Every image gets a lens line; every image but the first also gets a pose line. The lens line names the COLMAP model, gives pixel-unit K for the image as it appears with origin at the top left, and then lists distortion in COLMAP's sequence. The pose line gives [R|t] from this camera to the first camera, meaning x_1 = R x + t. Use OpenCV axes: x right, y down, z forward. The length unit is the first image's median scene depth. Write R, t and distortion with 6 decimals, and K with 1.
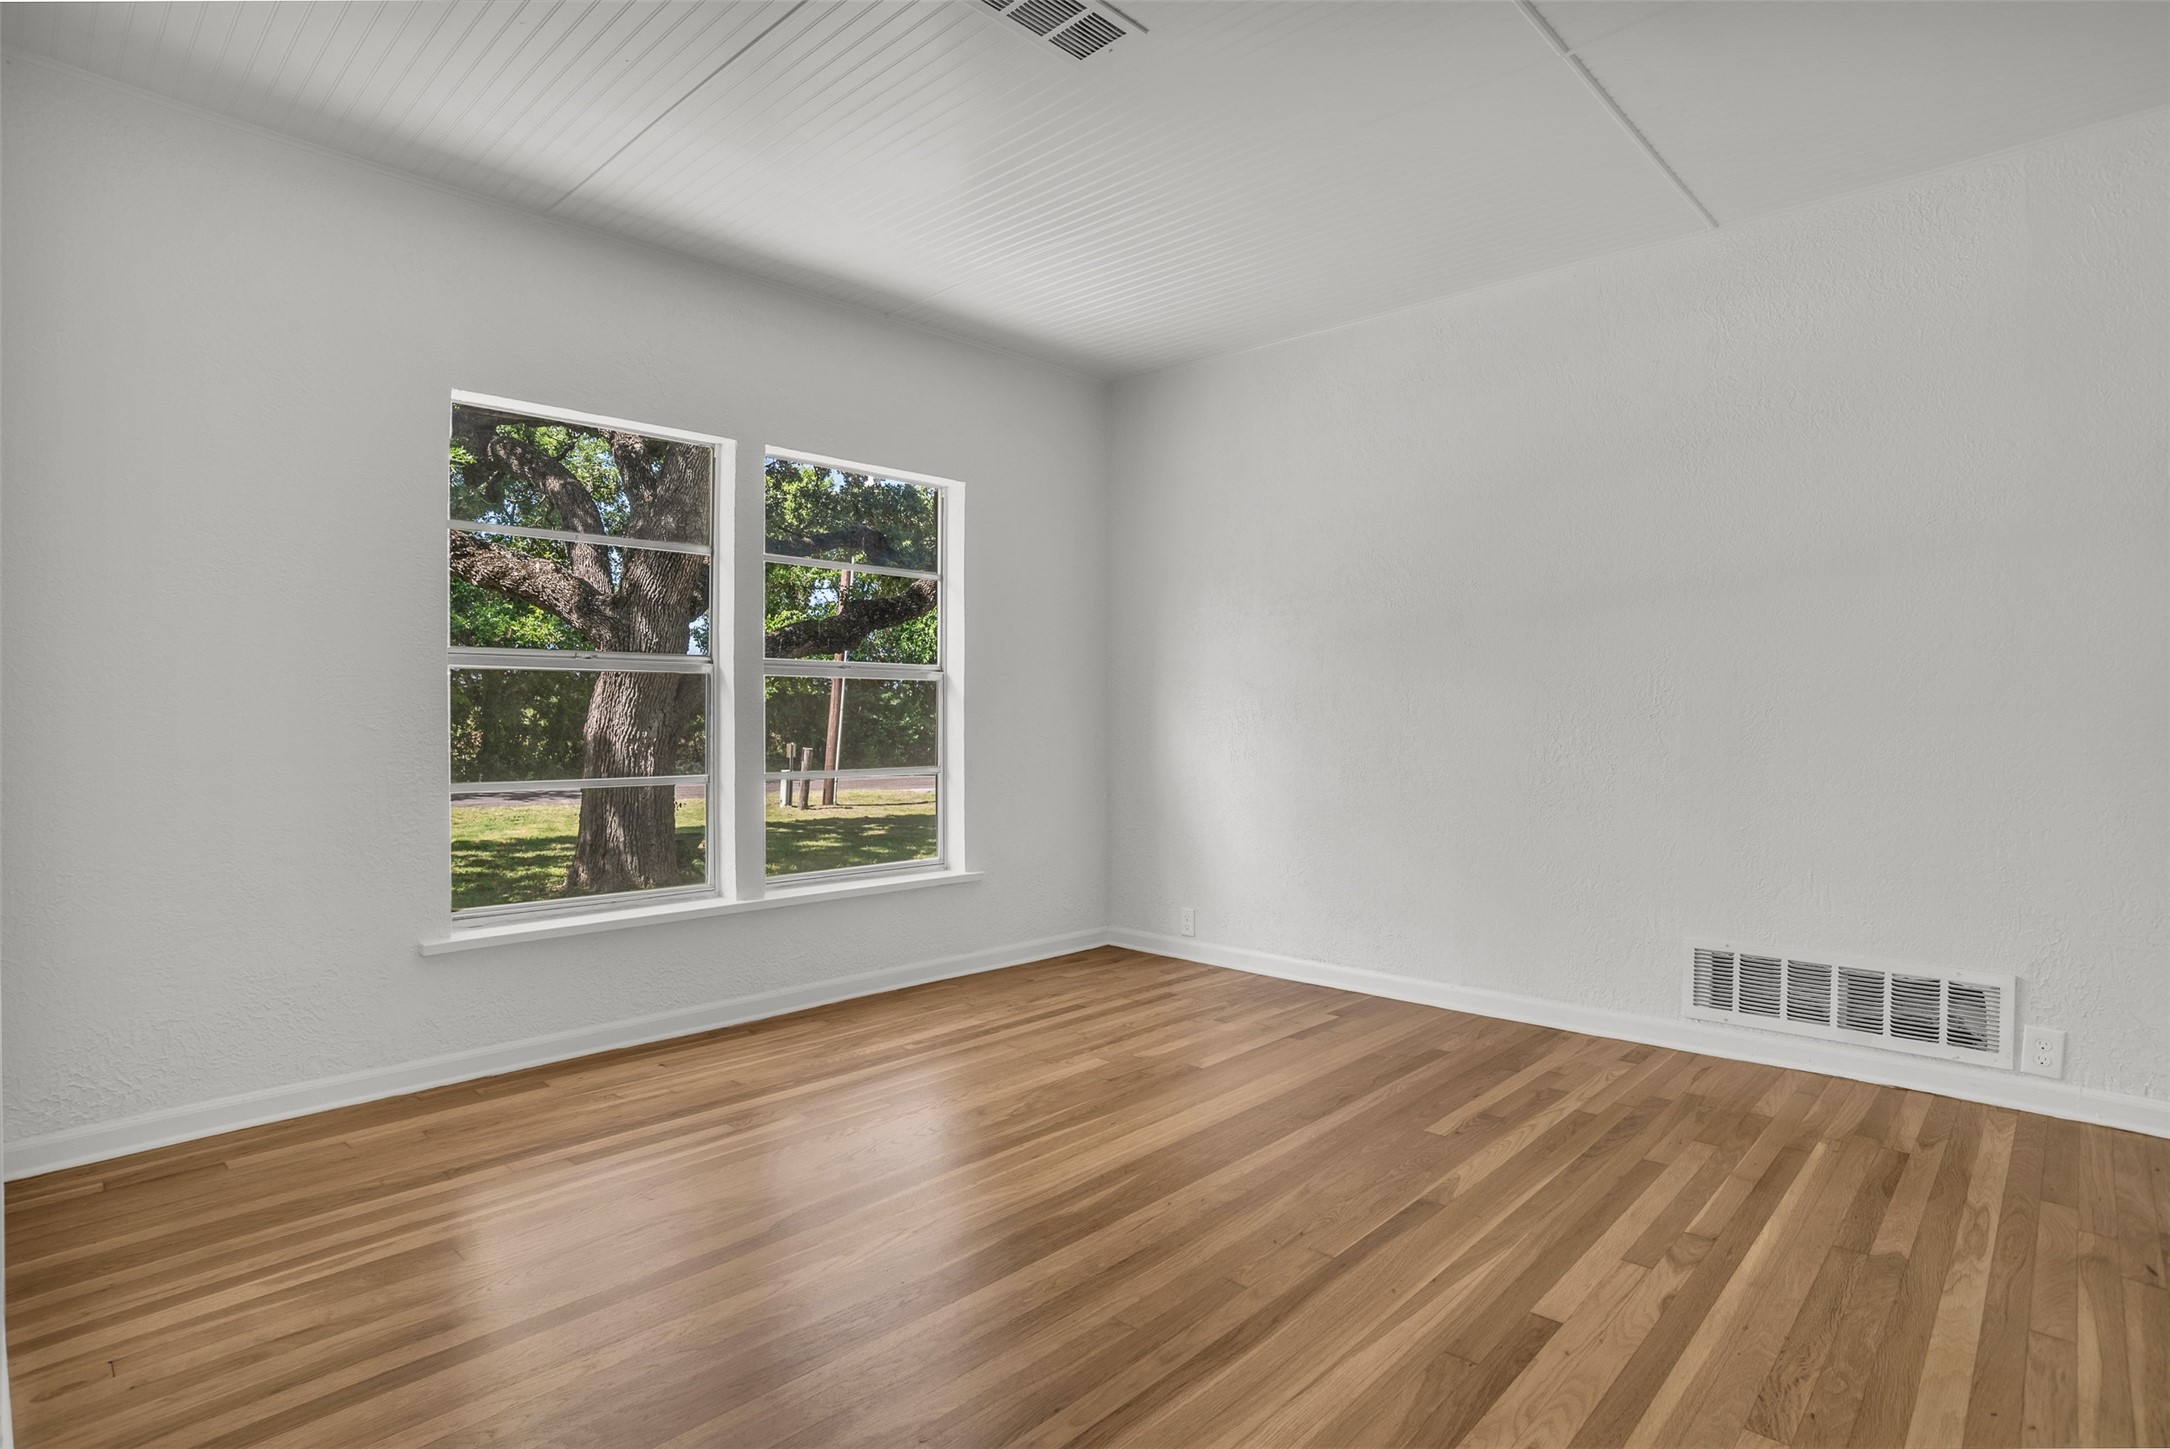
lens RADIAL K [[1082.9, 0, 1085.0], [0, 1082.9, 724.5], [0, 0, 1]] dist [-0.023663, 0.000374]
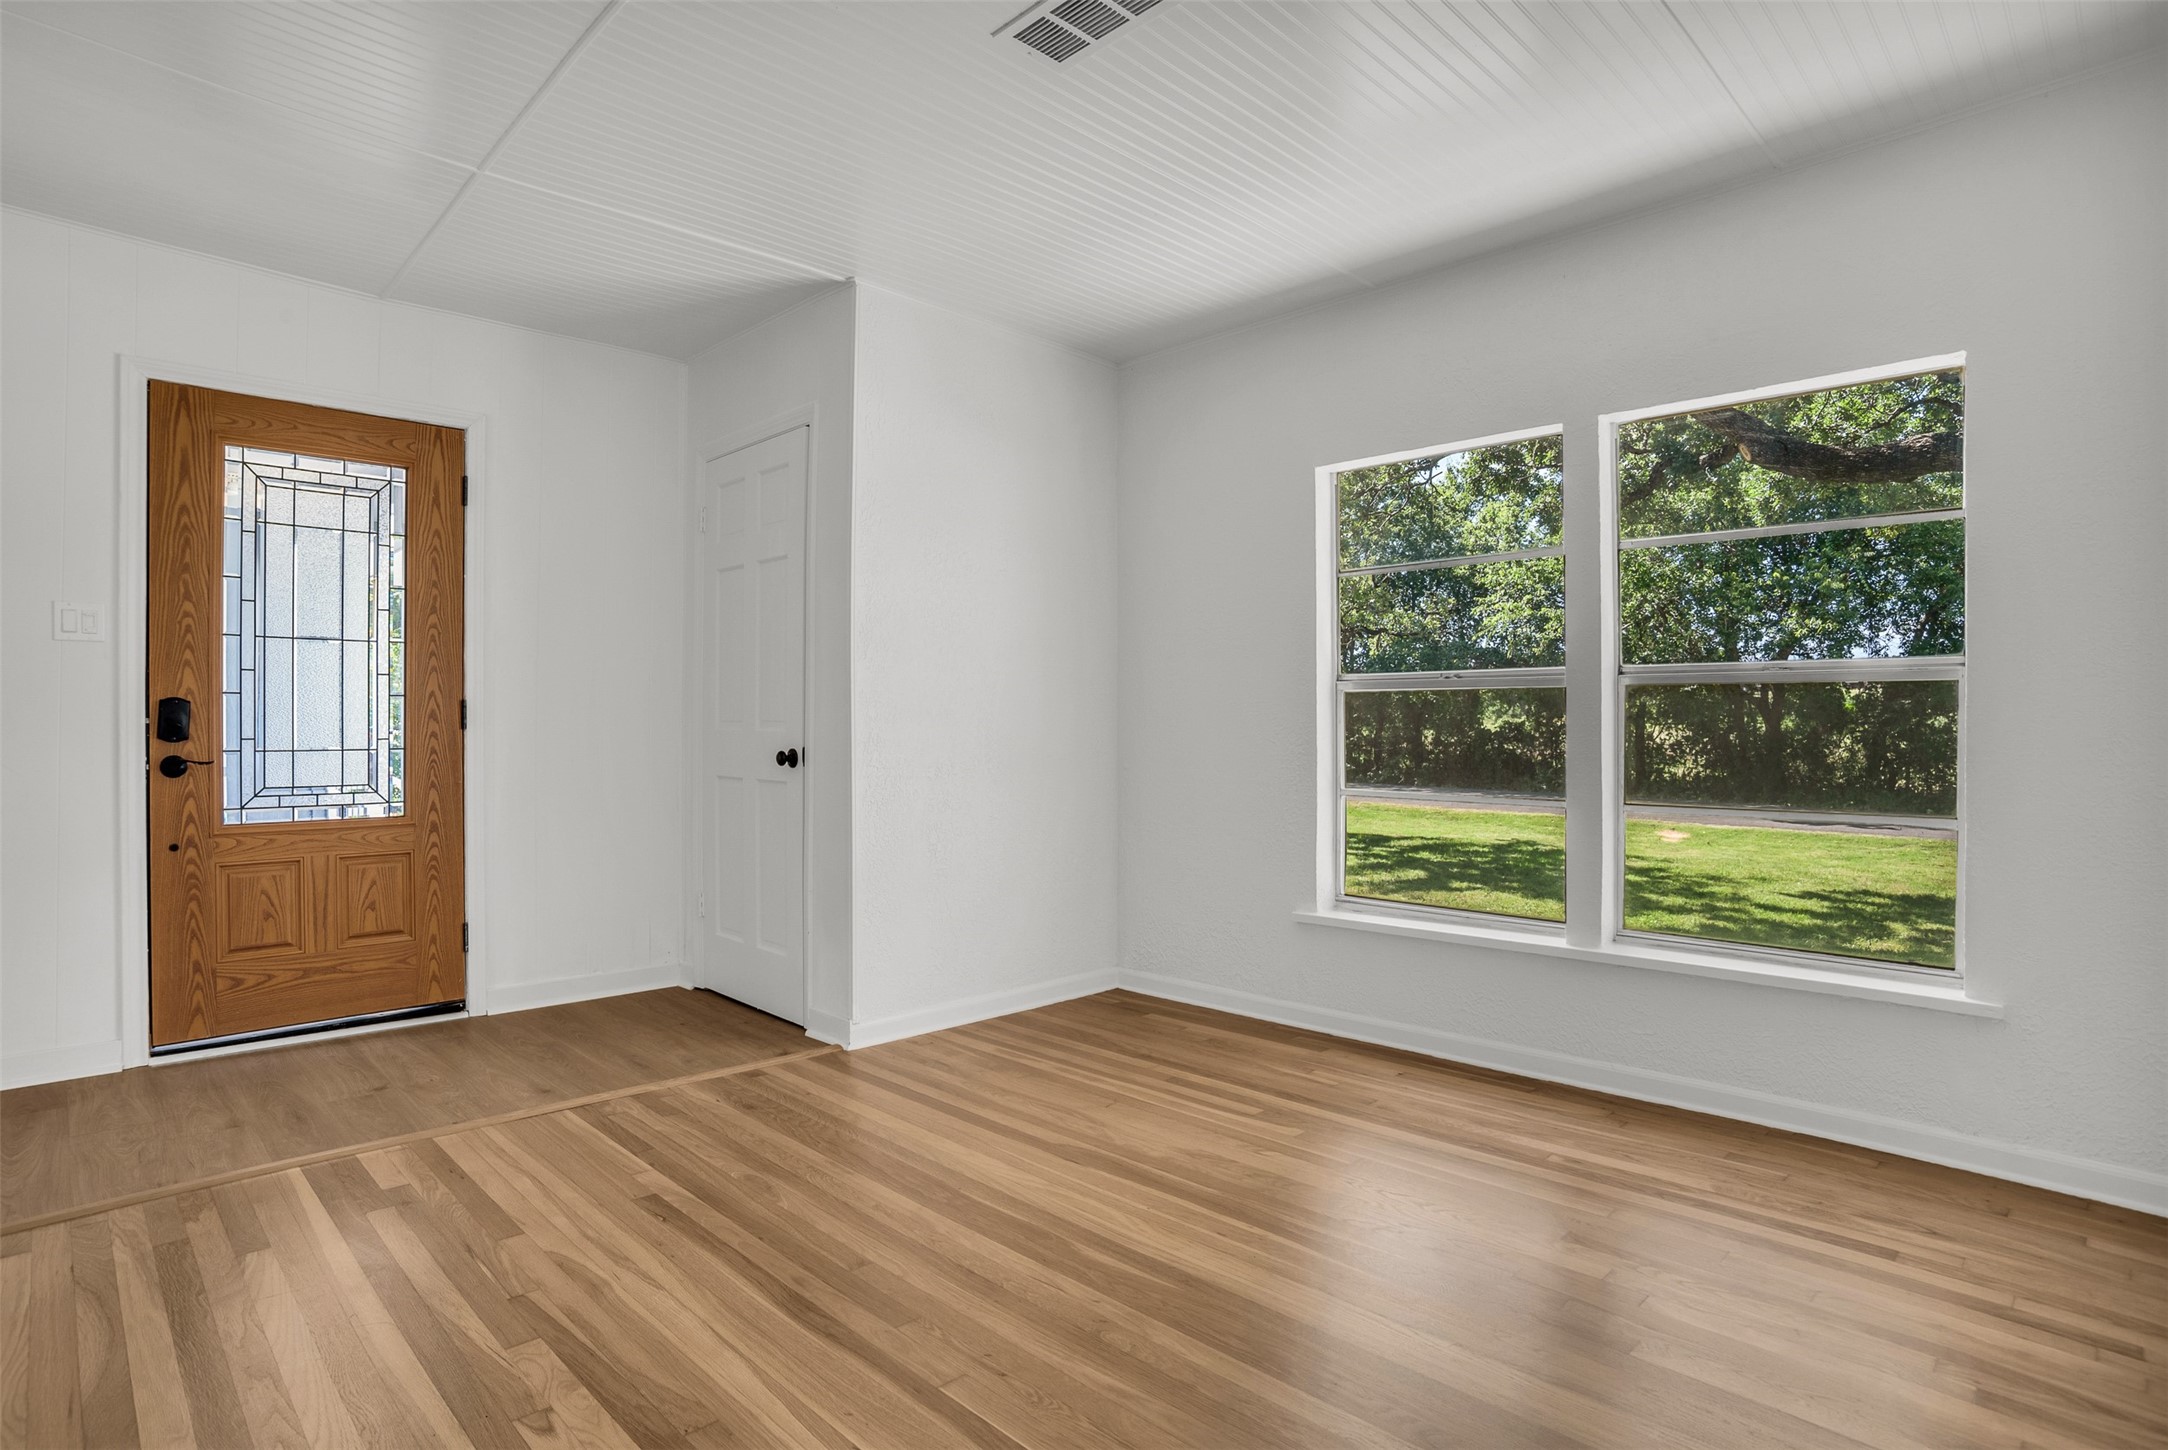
lens RADIAL K [[1161.4, 0, 1084.0], [0, 1161.4, 725.0], [0, 0, 1]] dist [-0.160519, 0.092887]
pose [[-0.034978, -0.010963, -0.999328, 0.712482], [-0.018170, 0.999782, -0.010332, 0.003284], [0.999223, 0.017797, -0.035169, 0.756561]]
